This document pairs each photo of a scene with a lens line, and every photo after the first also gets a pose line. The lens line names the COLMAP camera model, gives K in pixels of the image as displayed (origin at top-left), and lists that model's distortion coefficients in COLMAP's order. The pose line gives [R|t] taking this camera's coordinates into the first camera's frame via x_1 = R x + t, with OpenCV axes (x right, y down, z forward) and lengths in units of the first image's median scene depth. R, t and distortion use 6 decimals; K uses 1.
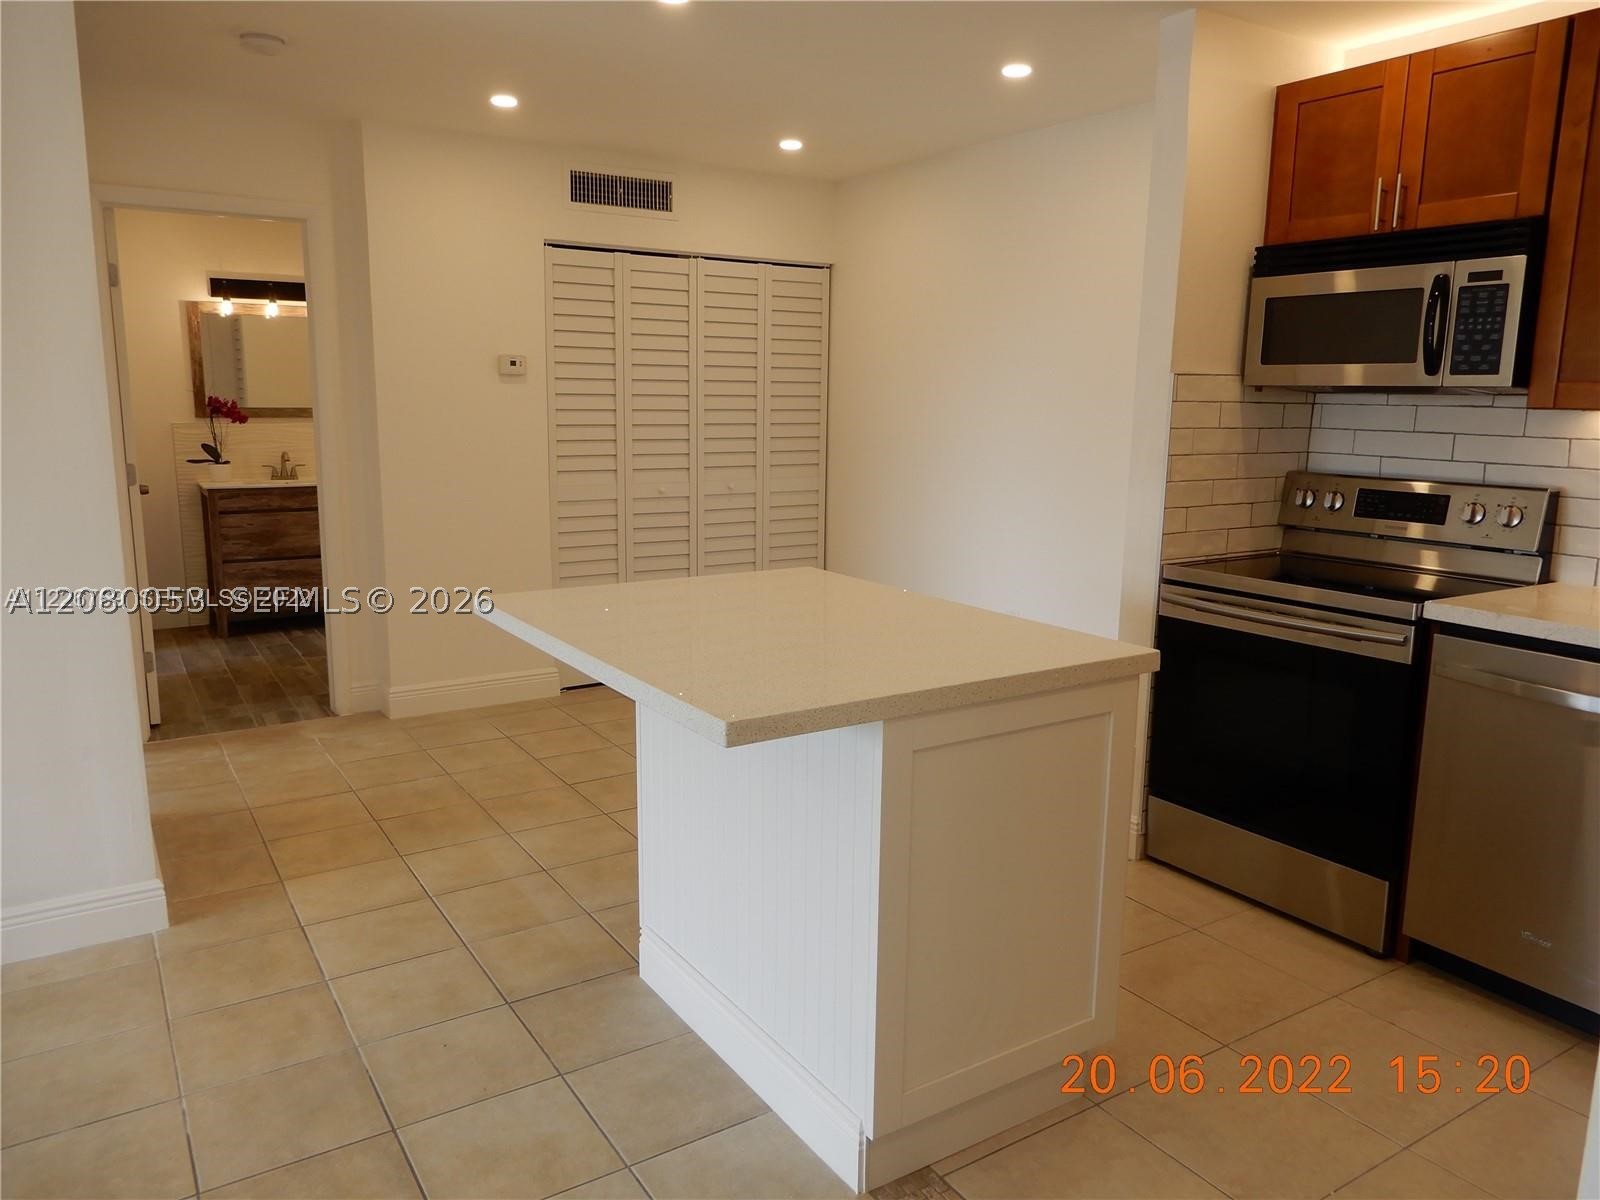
lens RADIAL K [[1136.1, 0, 798.1], [0, 1136.1, 600.0], [0, 0, 1]] dist [-0.004618, 0.003308]
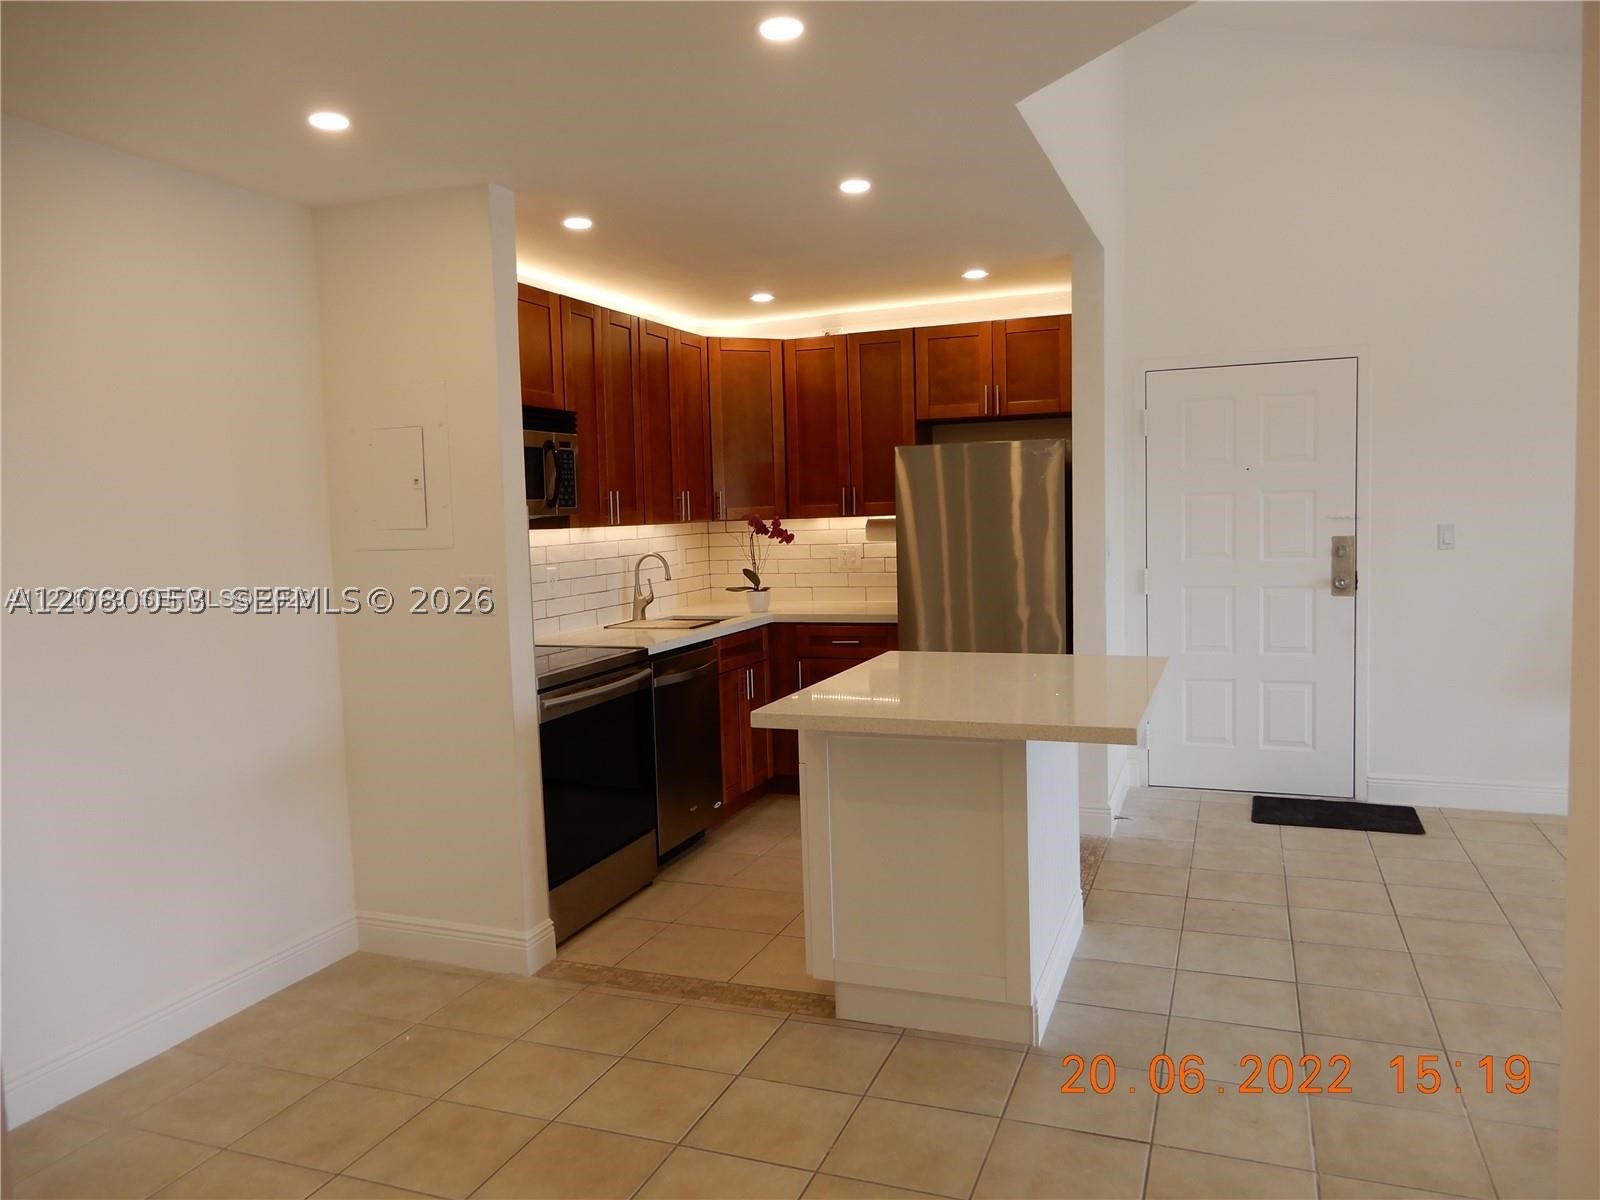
lens RADIAL K [[1136.1, 0, 798.4], [0, 1136.1, 603.2], [0, 0, 1]] dist [-0.004618, 0.003308]
pose [[-0.587547, -0.063464, 0.806697, -0.745698], [0.167958, 0.965644, 0.198298, -0.291220], [-0.791567, 0.252001, -0.556702, 1.467666]]
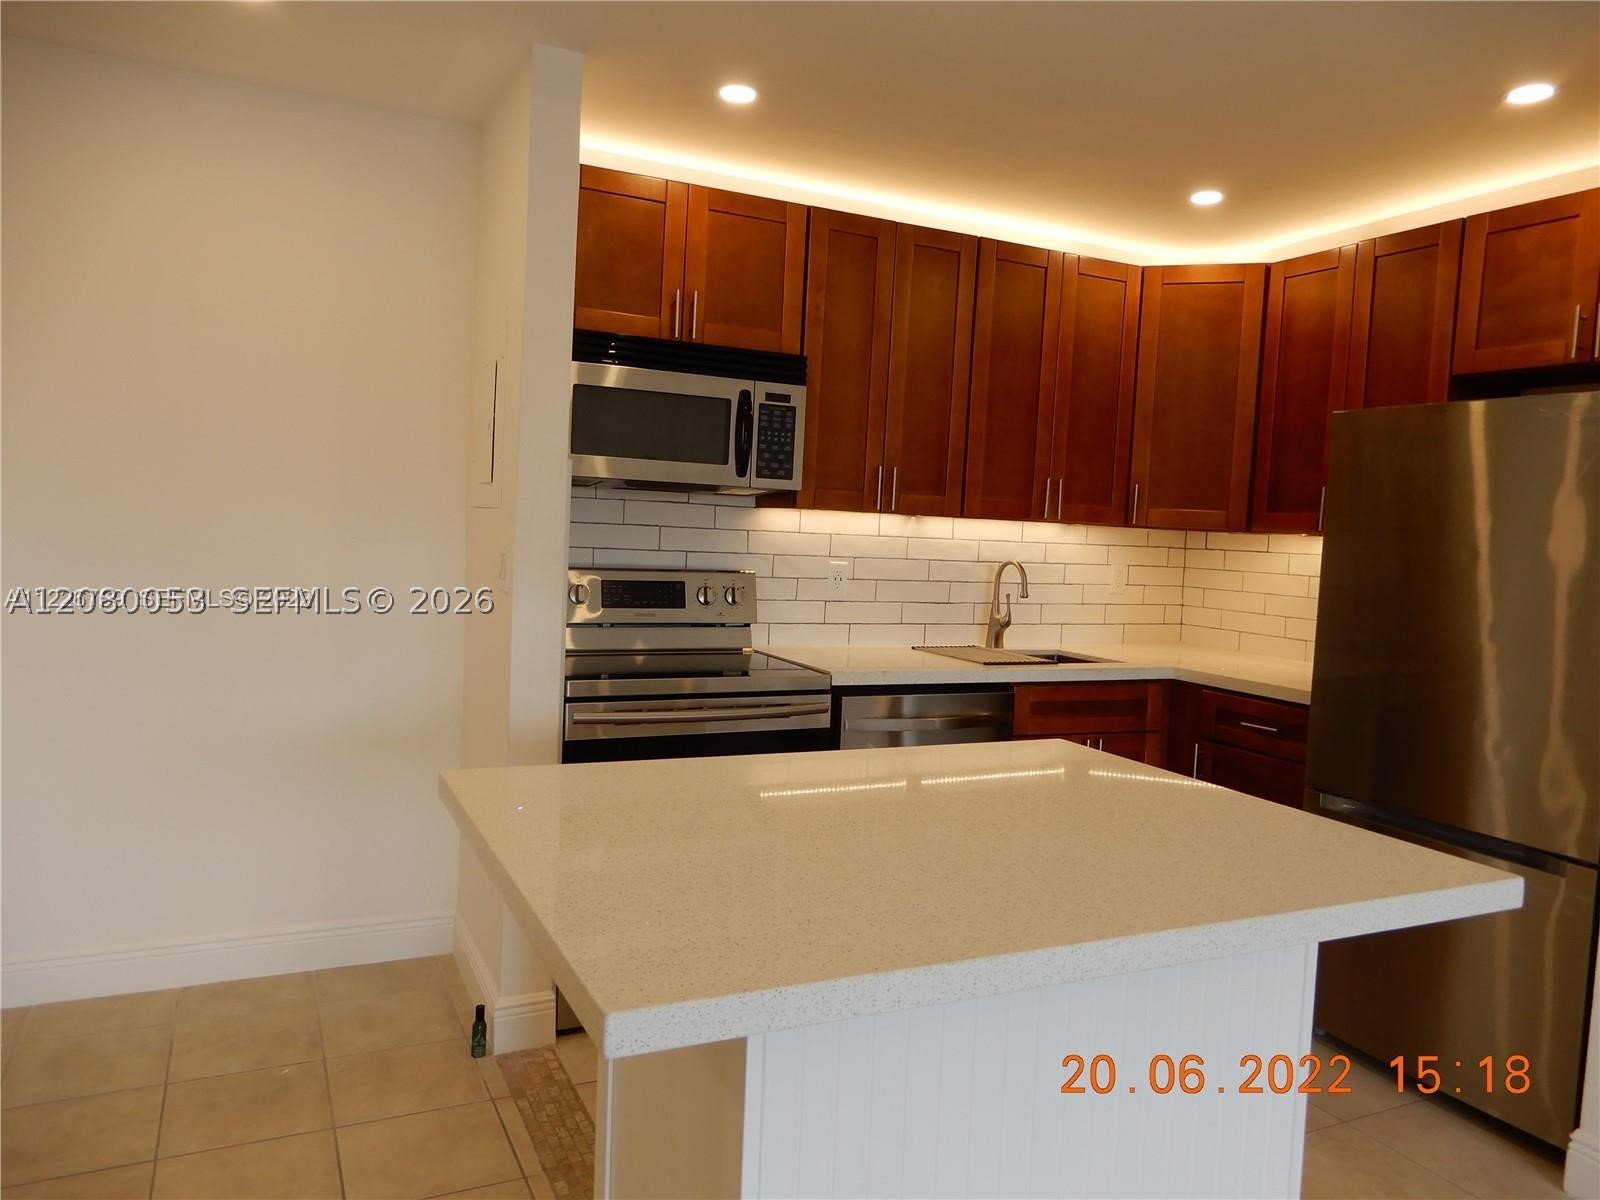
lens RADIAL K [[1136.1, 0, 799.6], [0, 1136.1, 599.3], [0, 0, 1]] dist [-0.004618, 0.003308]
pose [[0.121162, -0.072889, 0.989953, -0.523241], [0.135480, 0.989182, 0.056251, -0.122893], [-0.983344, 0.127303, 0.129727, 0.748738]]
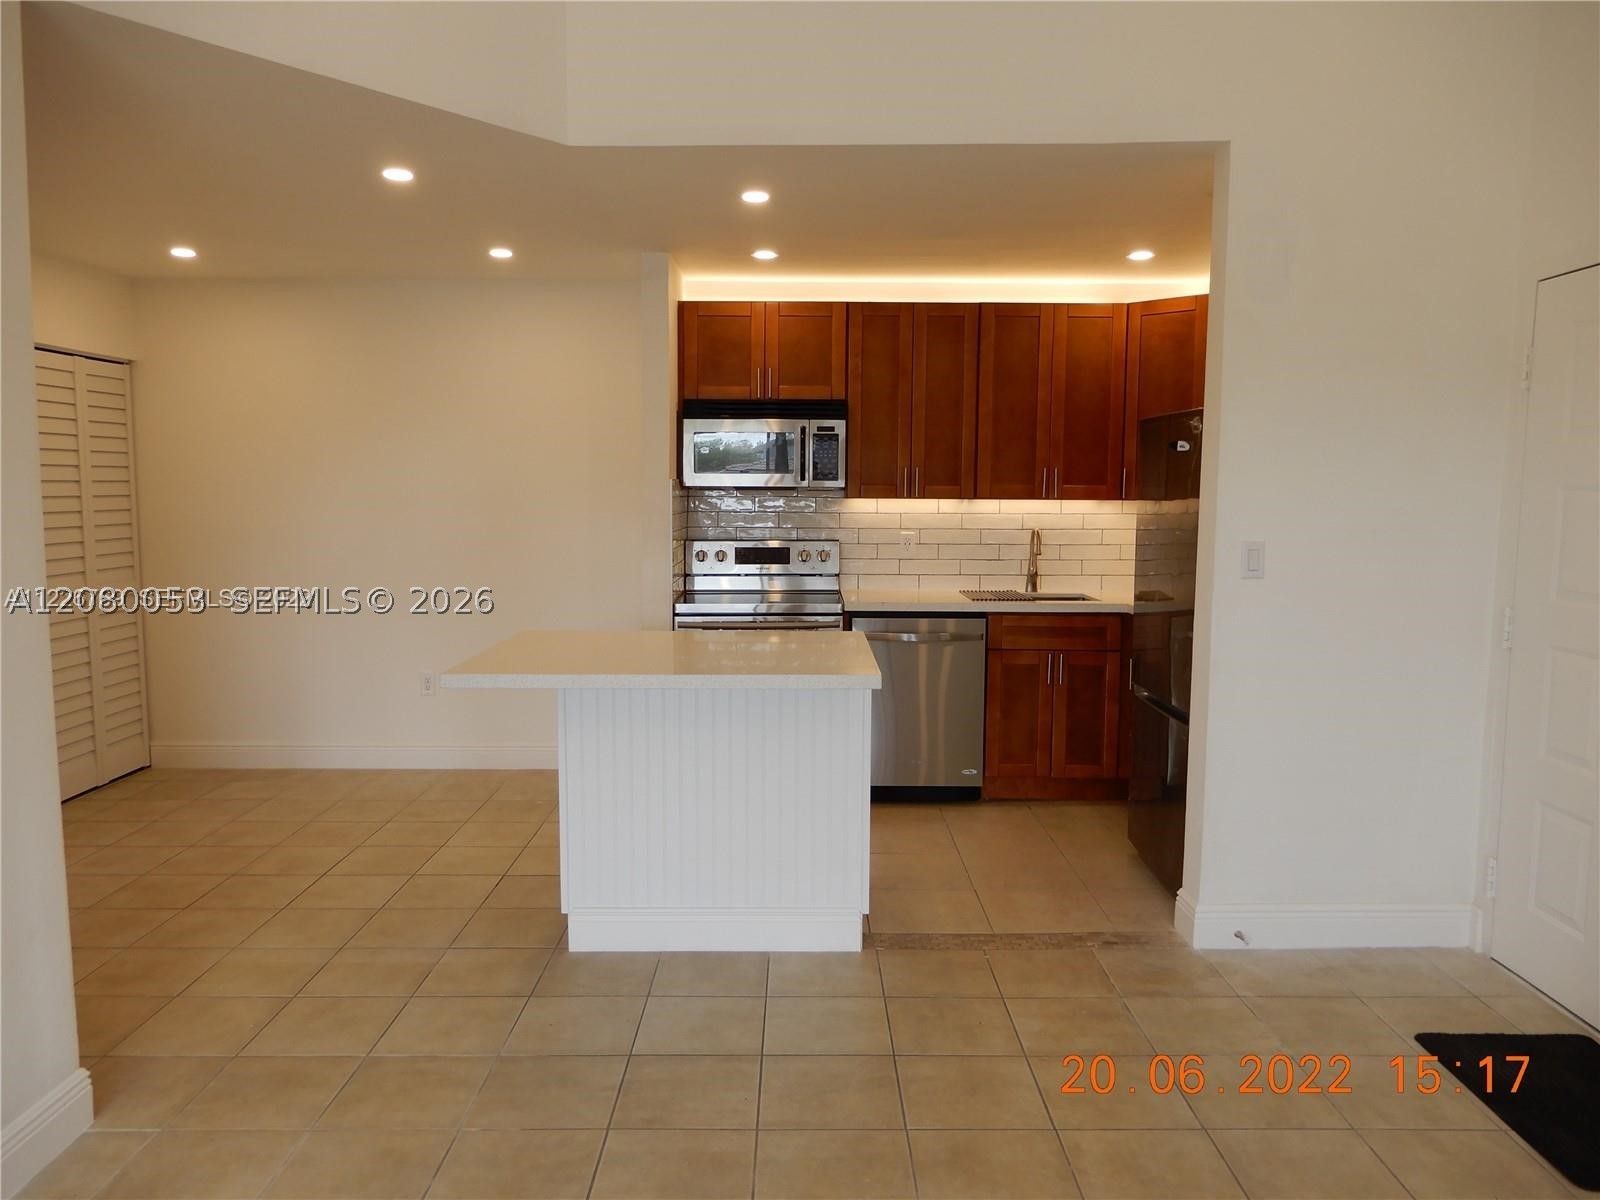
lens RADIAL K [[1136.1, 0, 808.6], [0, 1136.1, 599.2], [0, 0, 1]] dist [-0.004618, 0.003308]
pose [[0.536495, -0.093808, 0.838673, -0.897603], [0.154470, 0.987928, 0.011689, -0.028802], [-0.829646, 0.123279, 0.544509, 0.027769]]
